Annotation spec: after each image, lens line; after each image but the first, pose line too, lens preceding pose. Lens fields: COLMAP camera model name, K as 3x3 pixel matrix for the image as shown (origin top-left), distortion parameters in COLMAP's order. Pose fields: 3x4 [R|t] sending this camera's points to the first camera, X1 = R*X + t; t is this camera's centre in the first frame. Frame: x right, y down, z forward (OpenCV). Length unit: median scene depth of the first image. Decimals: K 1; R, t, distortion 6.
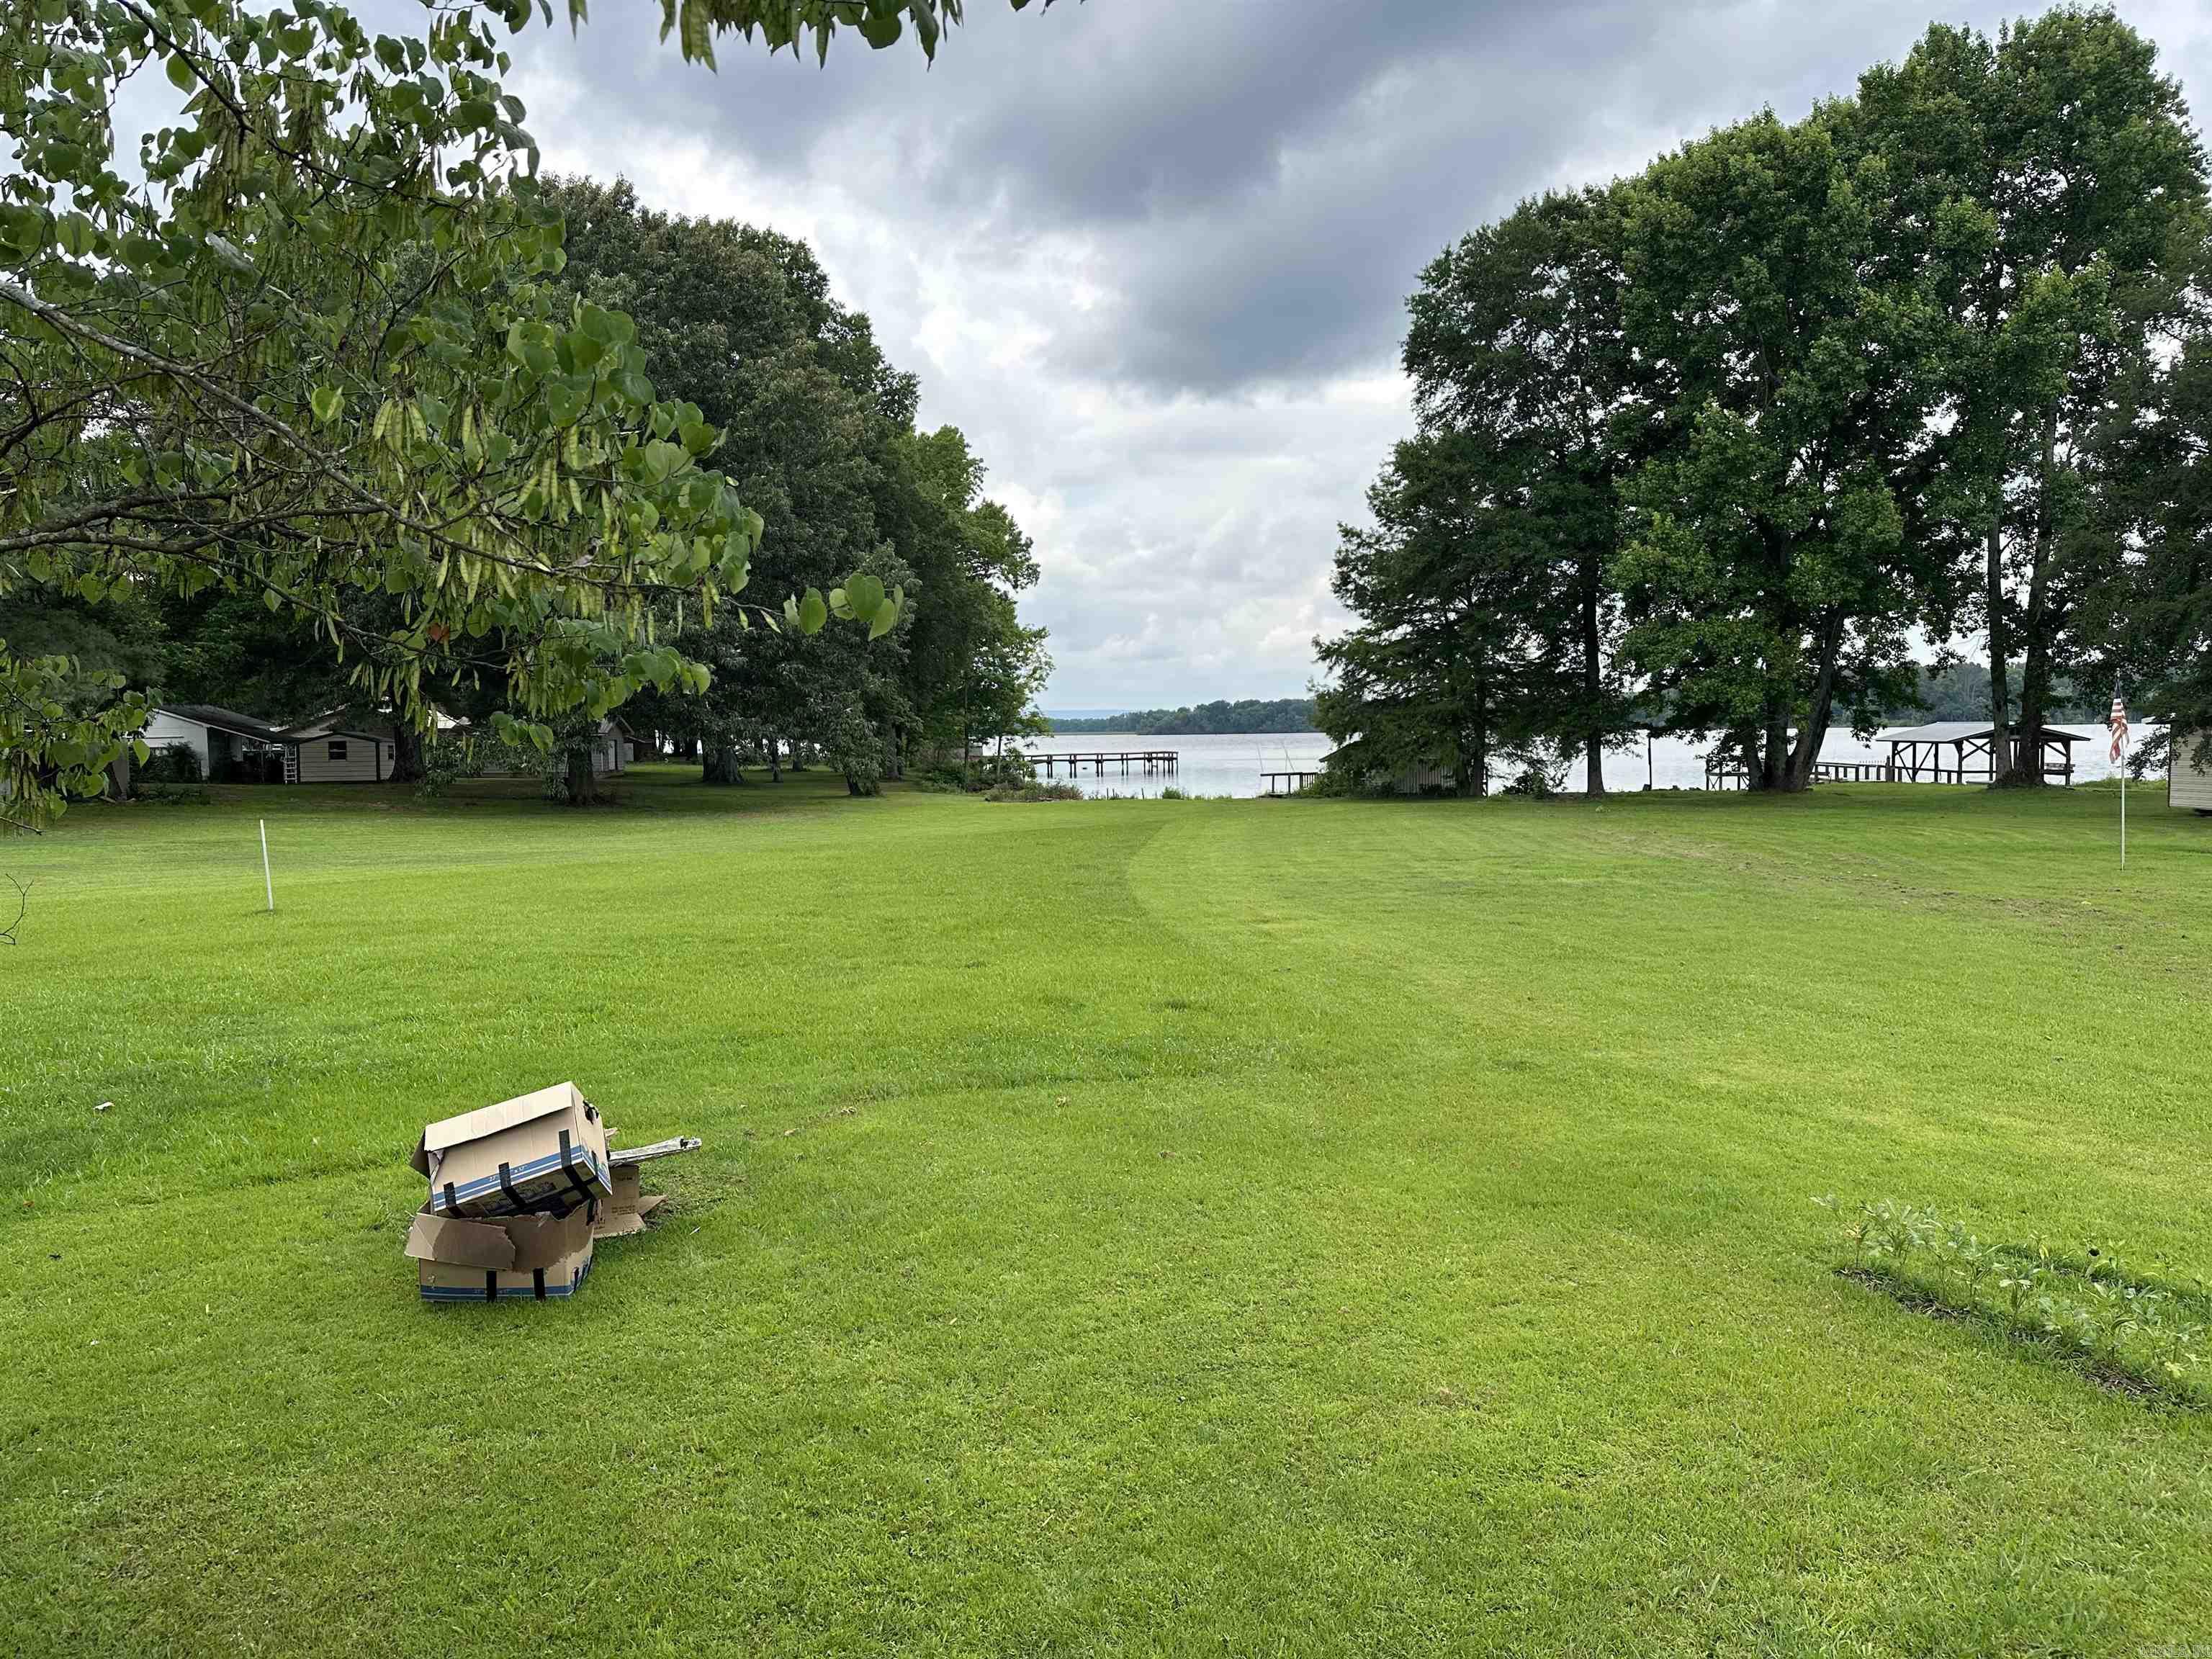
lens RADIAL K [[1535.7, 0, 1100.0], [0, 1535.7, 871.0], [0, 0, 1]] dist [0.025146, -0.019809]
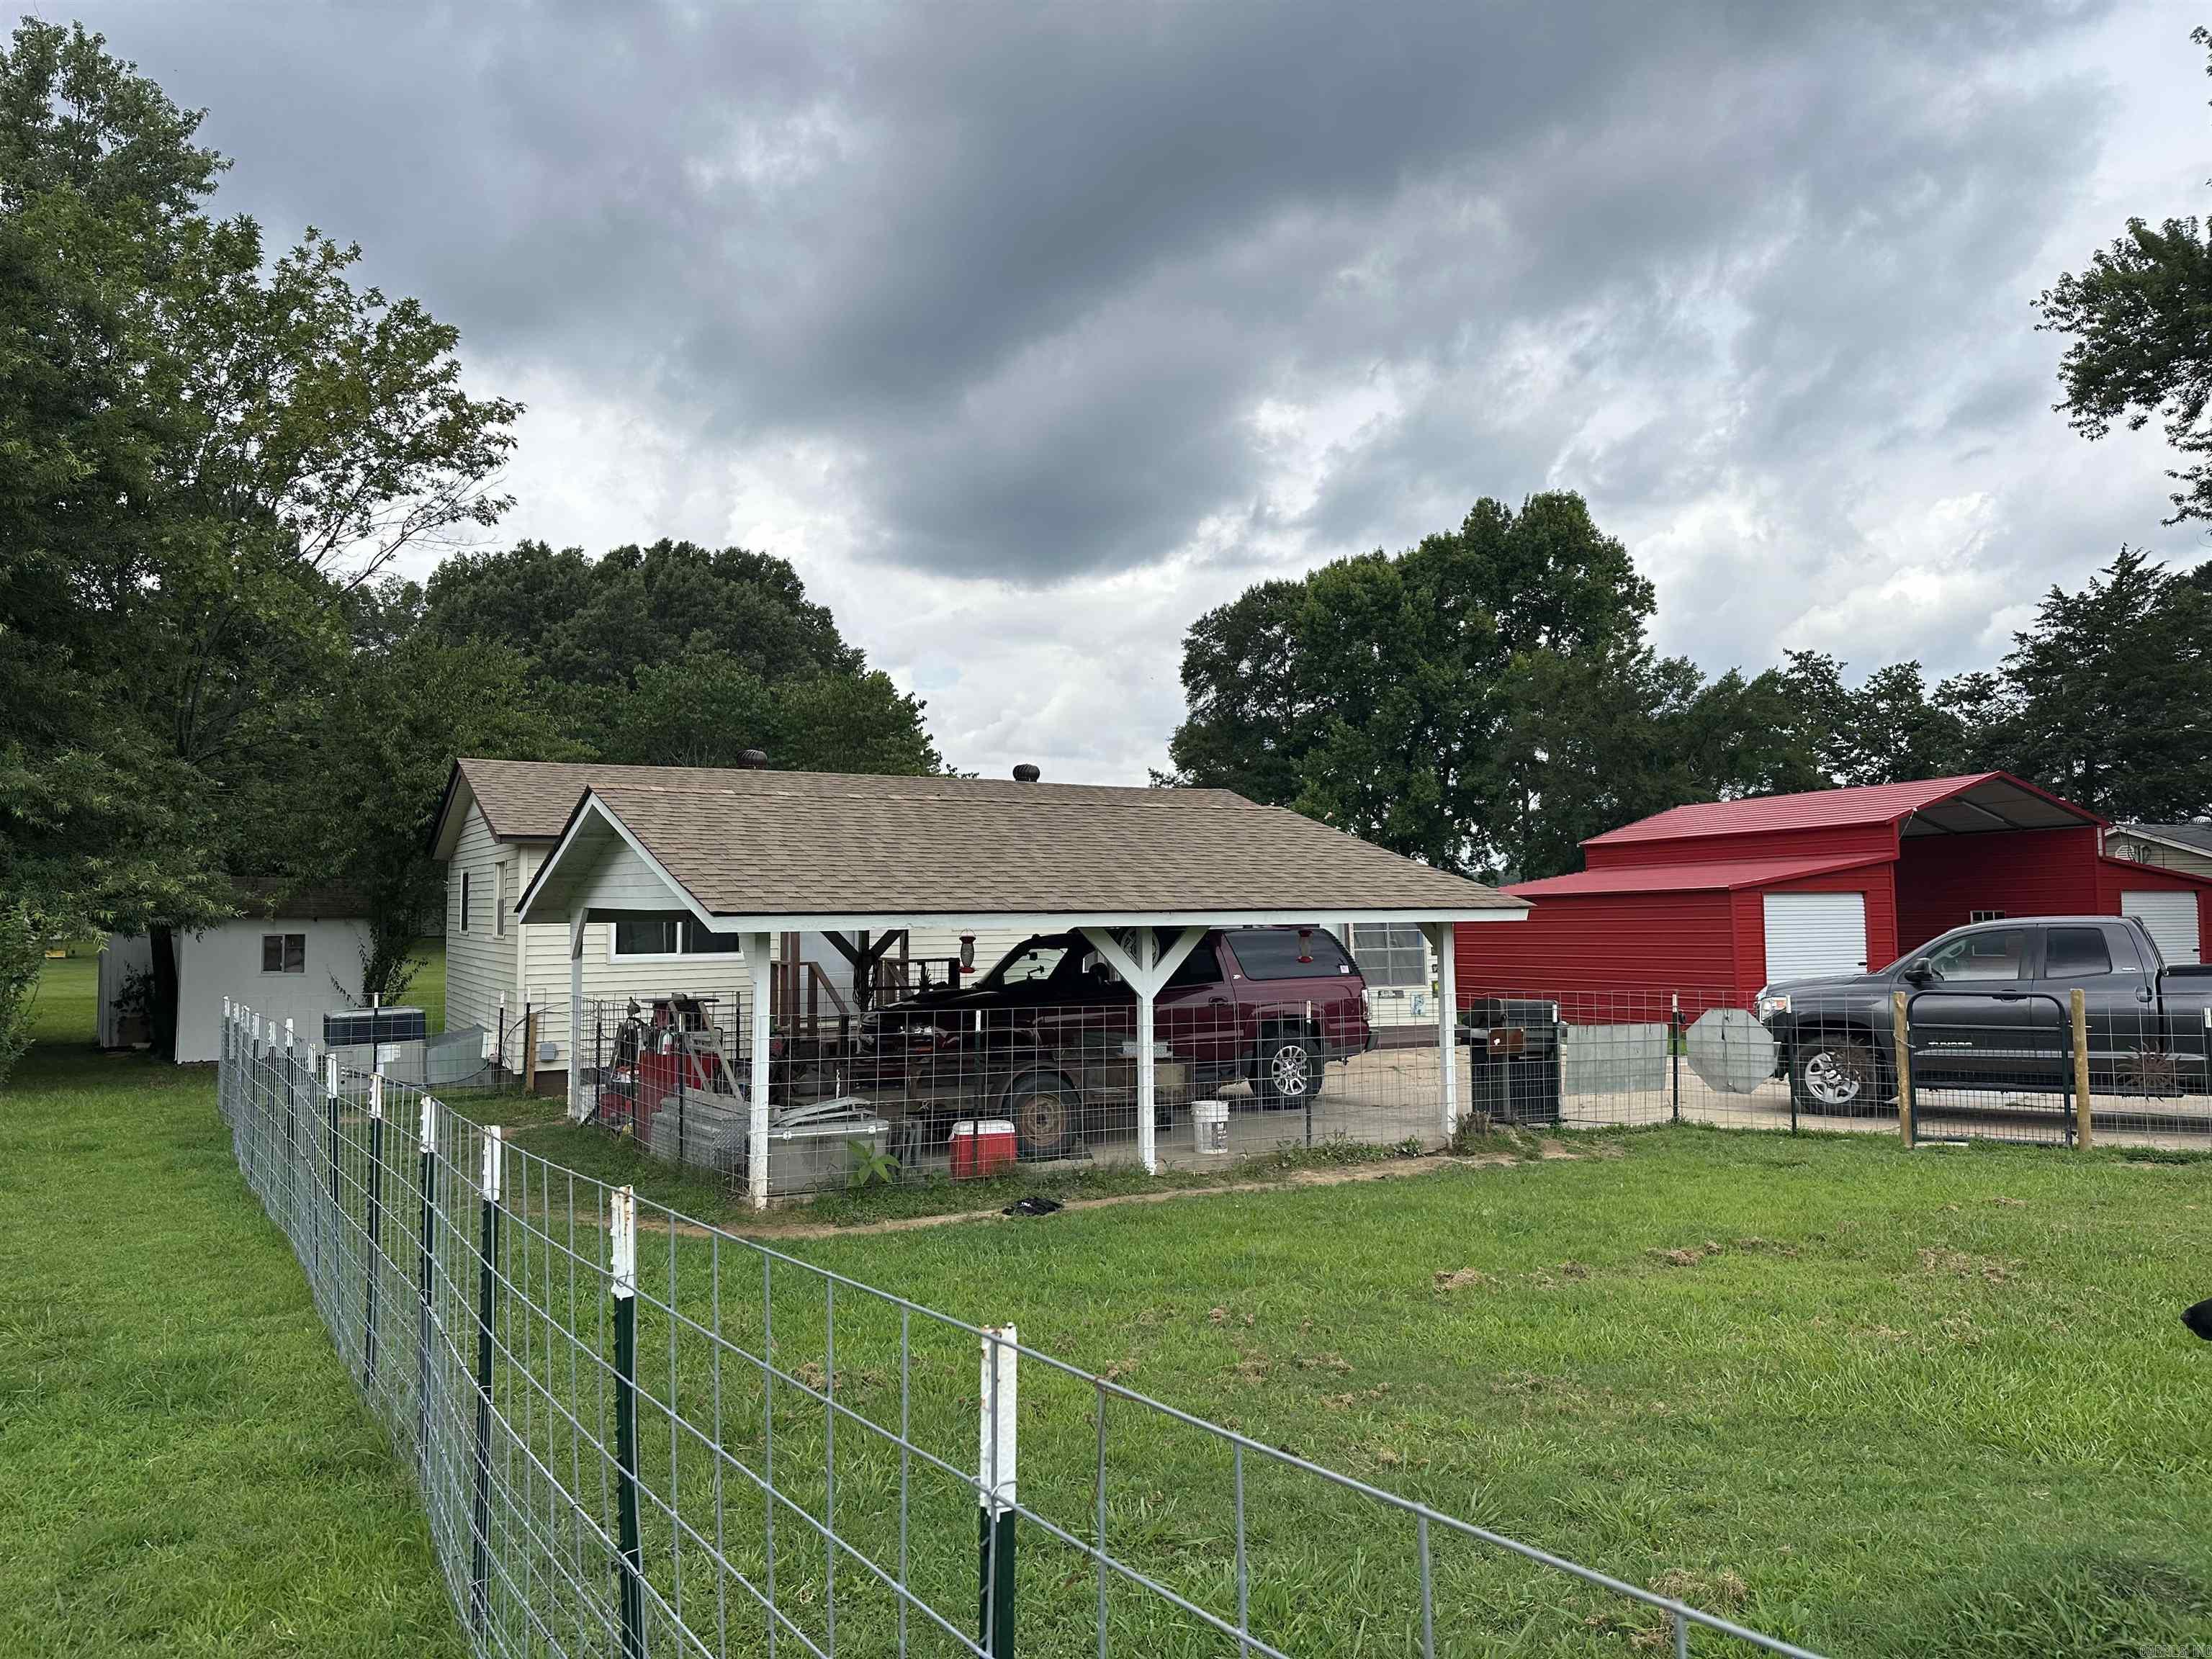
lens RADIAL K [[1535.7, 0, 1121.5], [0, 1535.7, 830.4], [0, 0, 1]] dist [0.025146, -0.019809]
pose [[0.996470, 0.011644, 0.083132, 0.001504], [-0.000125, 0.990537, -0.137245, 0.045159], [-0.083944, 0.136750, 0.987042, -0.497779]]
